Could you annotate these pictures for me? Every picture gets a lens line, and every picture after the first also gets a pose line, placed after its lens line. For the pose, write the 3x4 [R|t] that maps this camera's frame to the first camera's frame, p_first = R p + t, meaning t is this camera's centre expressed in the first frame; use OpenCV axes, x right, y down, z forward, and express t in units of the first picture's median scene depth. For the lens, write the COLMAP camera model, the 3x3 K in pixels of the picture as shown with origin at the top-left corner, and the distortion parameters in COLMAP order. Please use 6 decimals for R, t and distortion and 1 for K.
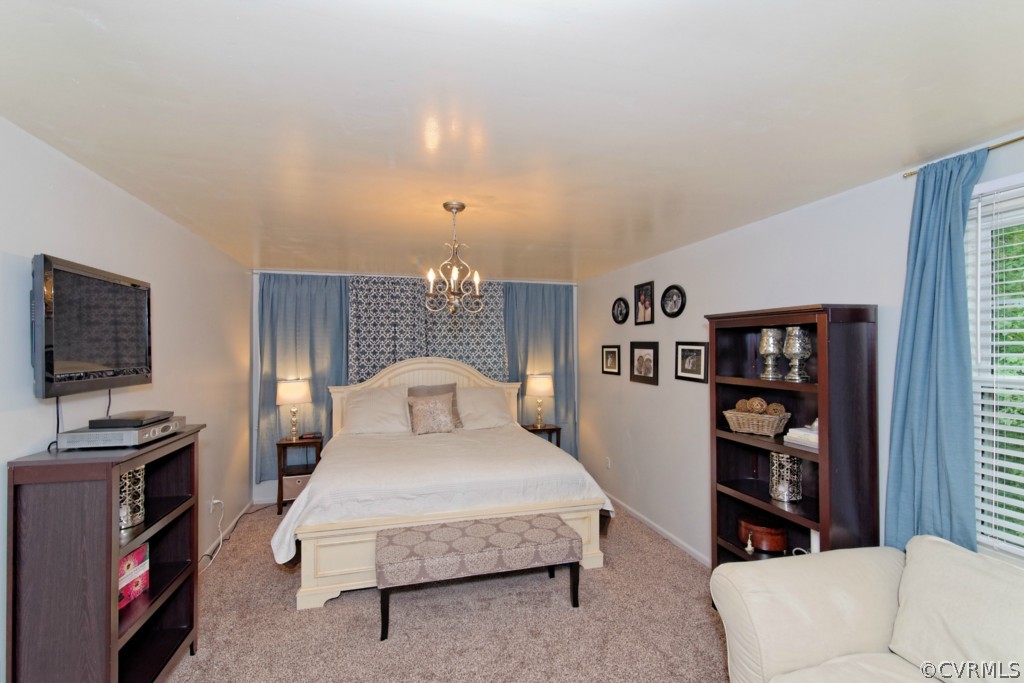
lens RADIAL K [[470.4, 0, 511.8], [0, 470.4, 345.1], [0, 0, 1]] dist [0.013875, -0.000794]
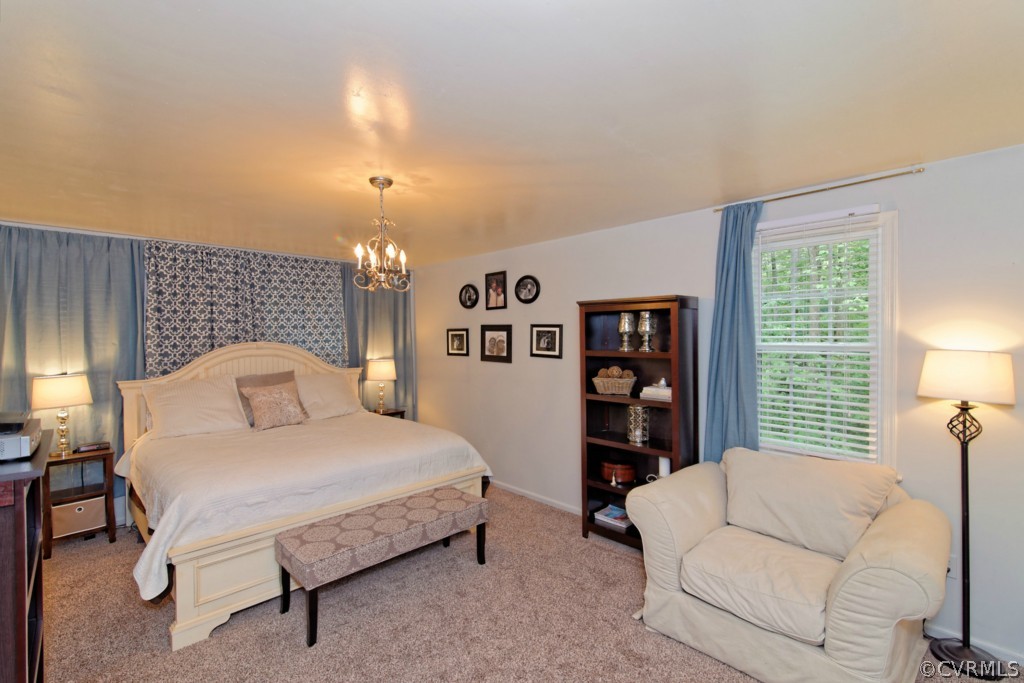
lens RADIAL K [[470.4, 0, 514.9], [0, 470.4, 336.3], [0, 0, 1]] dist [0.013875, -0.000794]
pose [[0.874501, -0.006914, 0.484974, -0.322962], [0.003544, 0.999963, 0.007865, 0.016791], [-0.485011, -0.005159, 0.874493, 0.008463]]
